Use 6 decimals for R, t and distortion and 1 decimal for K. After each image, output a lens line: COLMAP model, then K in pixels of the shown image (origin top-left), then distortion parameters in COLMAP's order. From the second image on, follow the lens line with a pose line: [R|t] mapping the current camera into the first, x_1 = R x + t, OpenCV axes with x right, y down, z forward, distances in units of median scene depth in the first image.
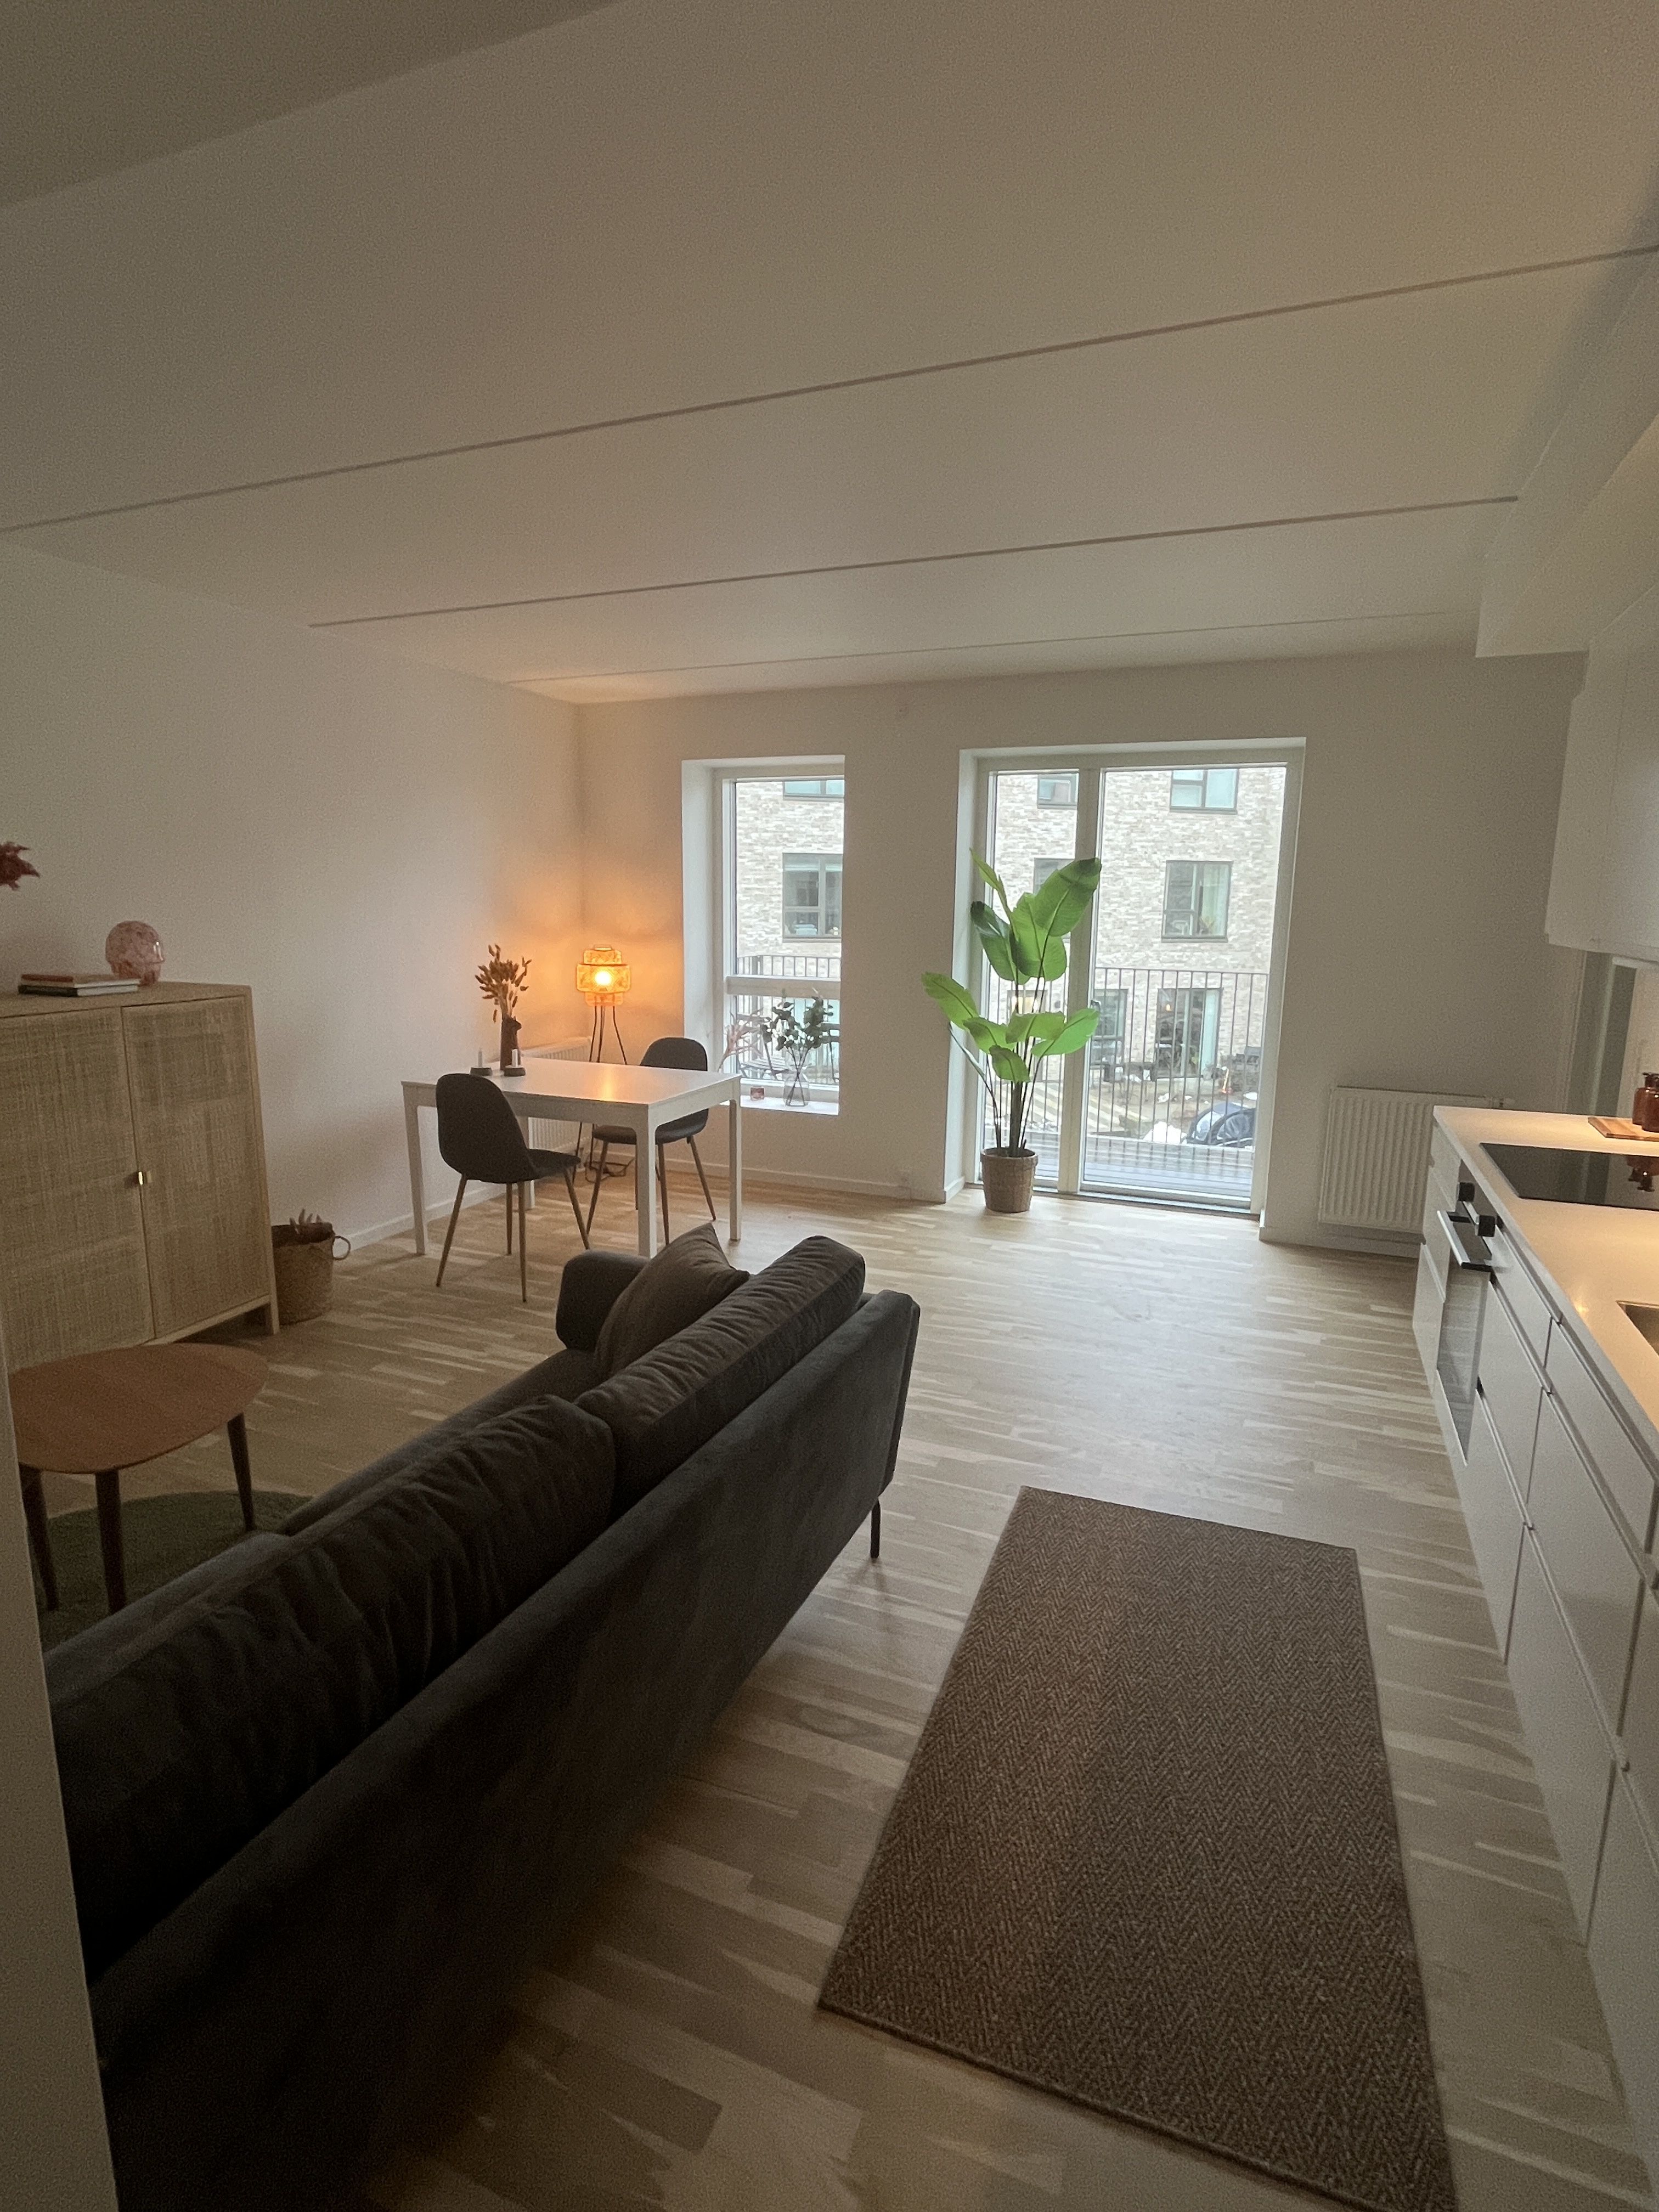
lens RADIAL K [[1128.7, 0, 829.5], [0, 1128.7, 1106.0], [0, 0, 1]] dist [-0.001326, -0.000080]
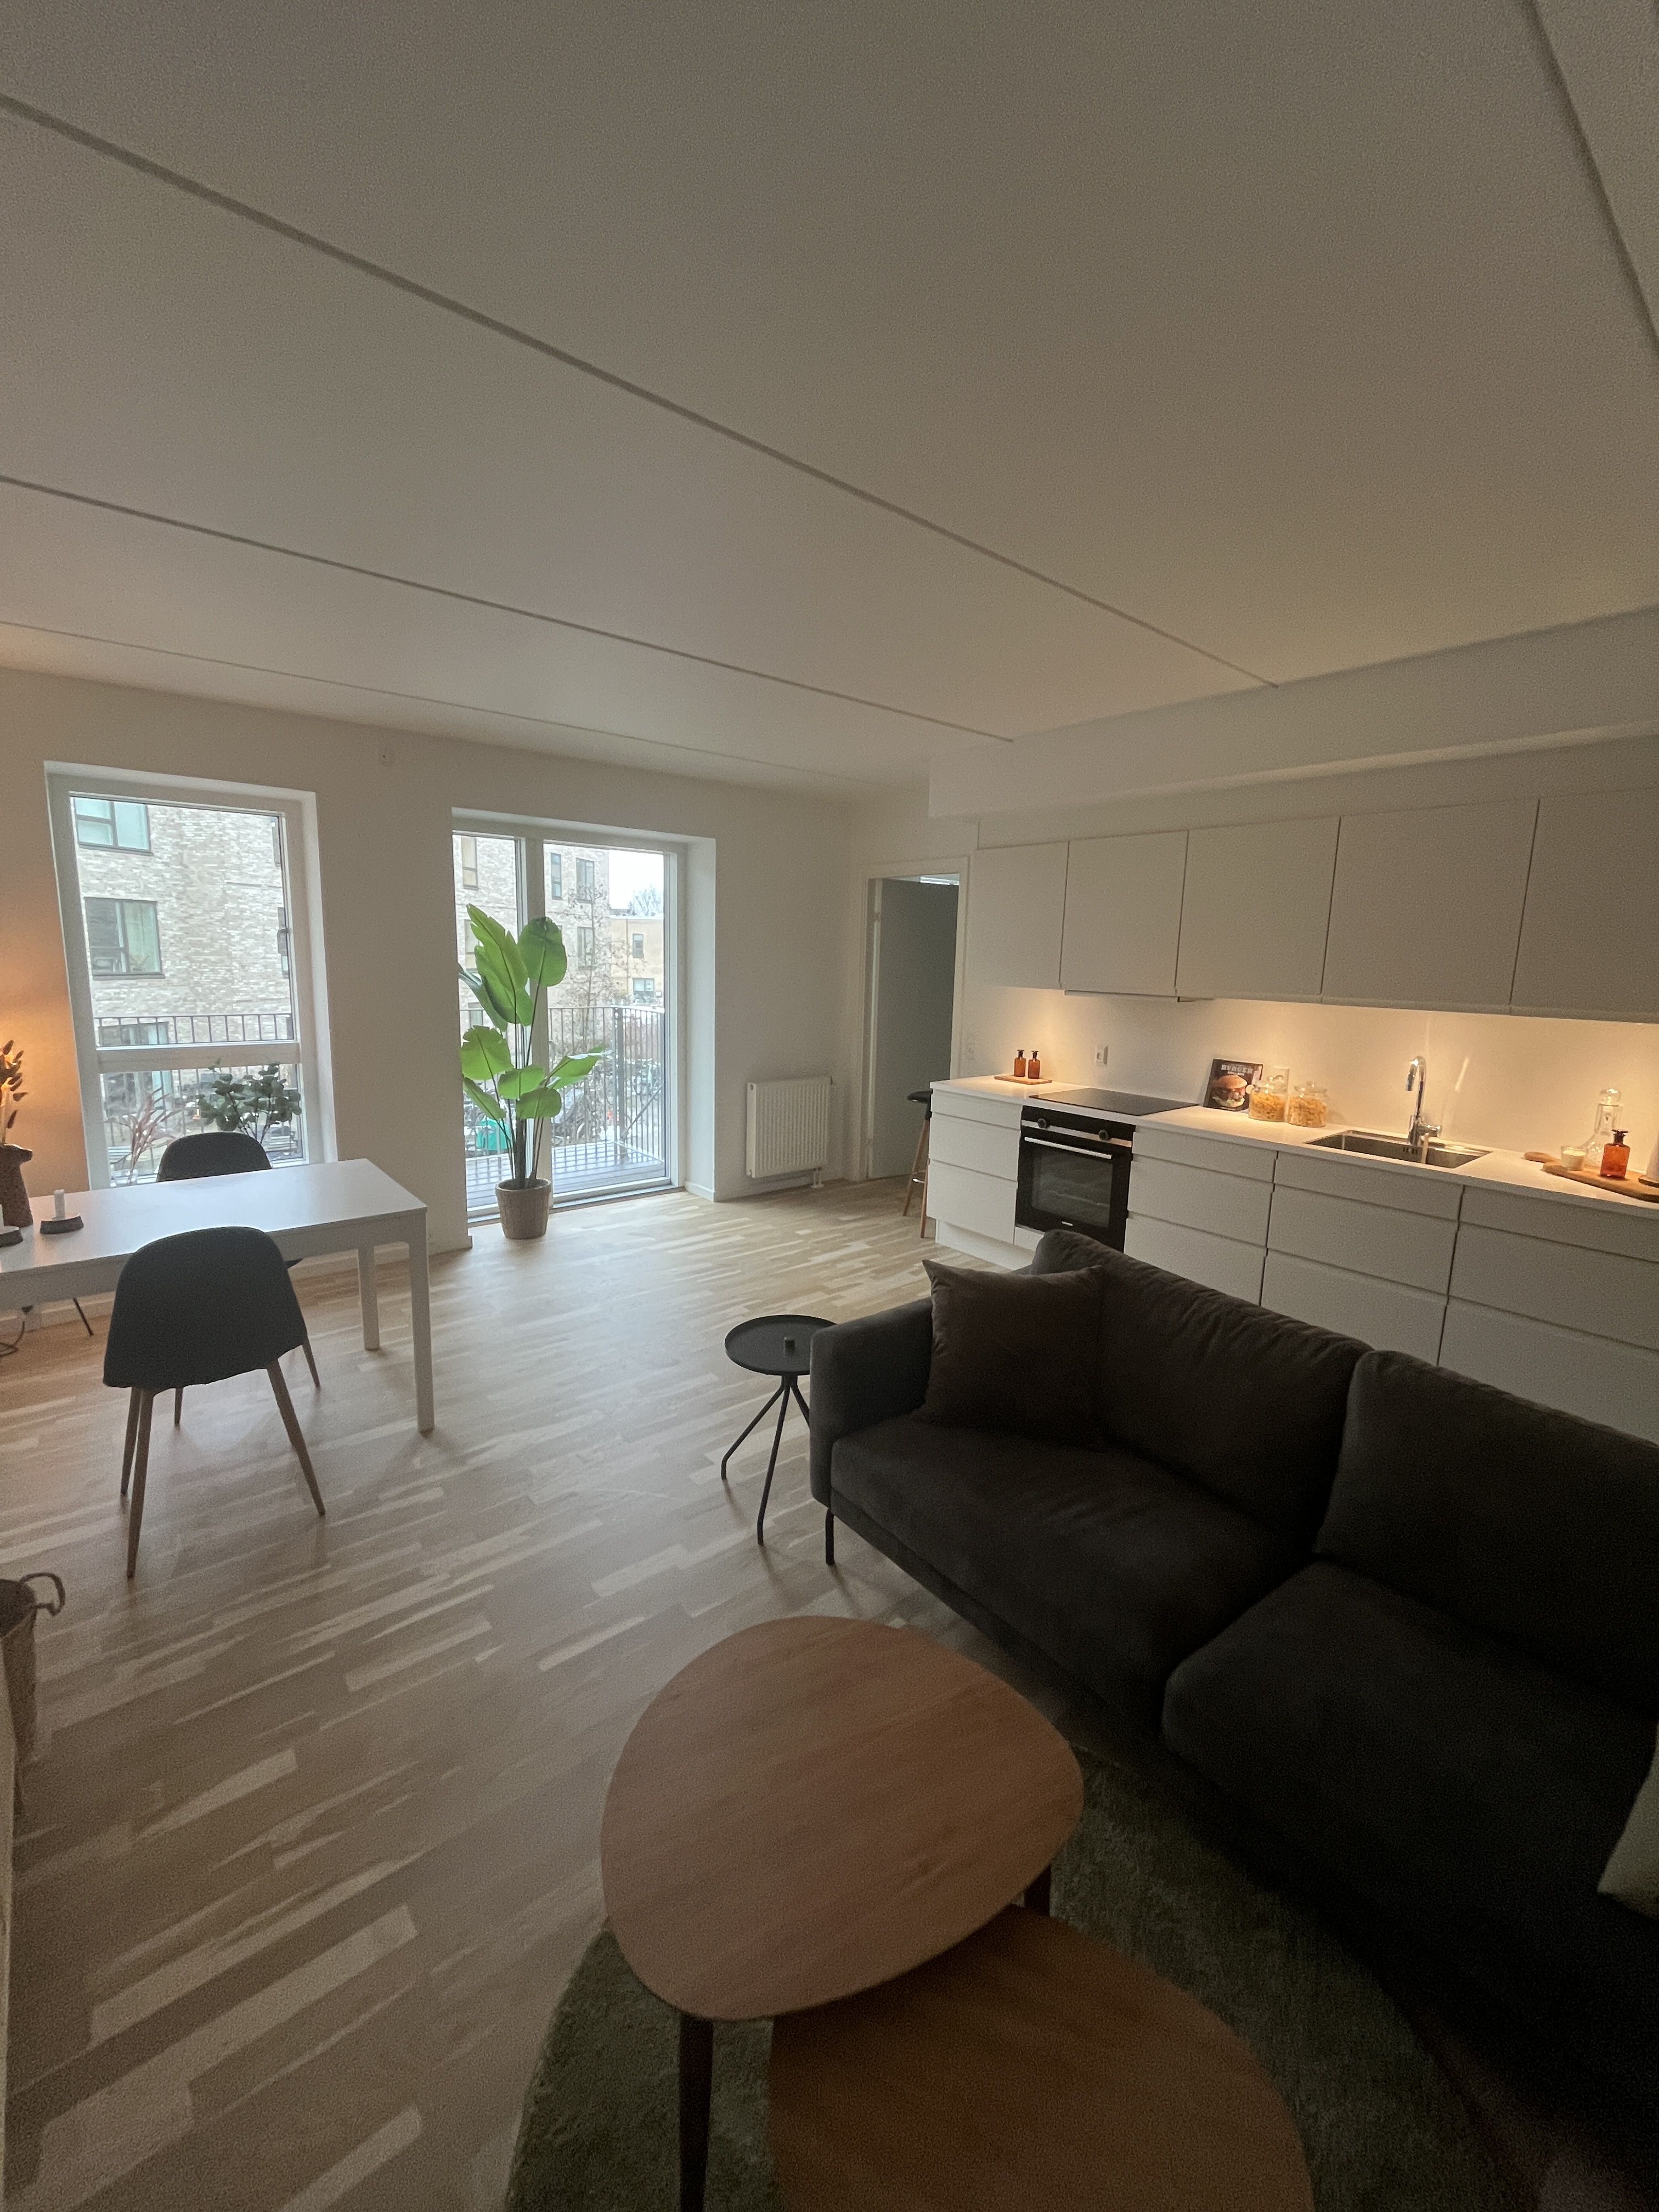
lens RADIAL K [[891.2, 0, 829.5], [0, 891.2, 1106.0], [0, 0, 1]] dist [-0.000420, 0.000006]
pose [[0.469176, -0.151463, 0.870019, -0.446291], [0.144955, 0.985028, 0.093315, -0.071464], [-0.871127, 0.082333, 0.484107, 0.319826]]
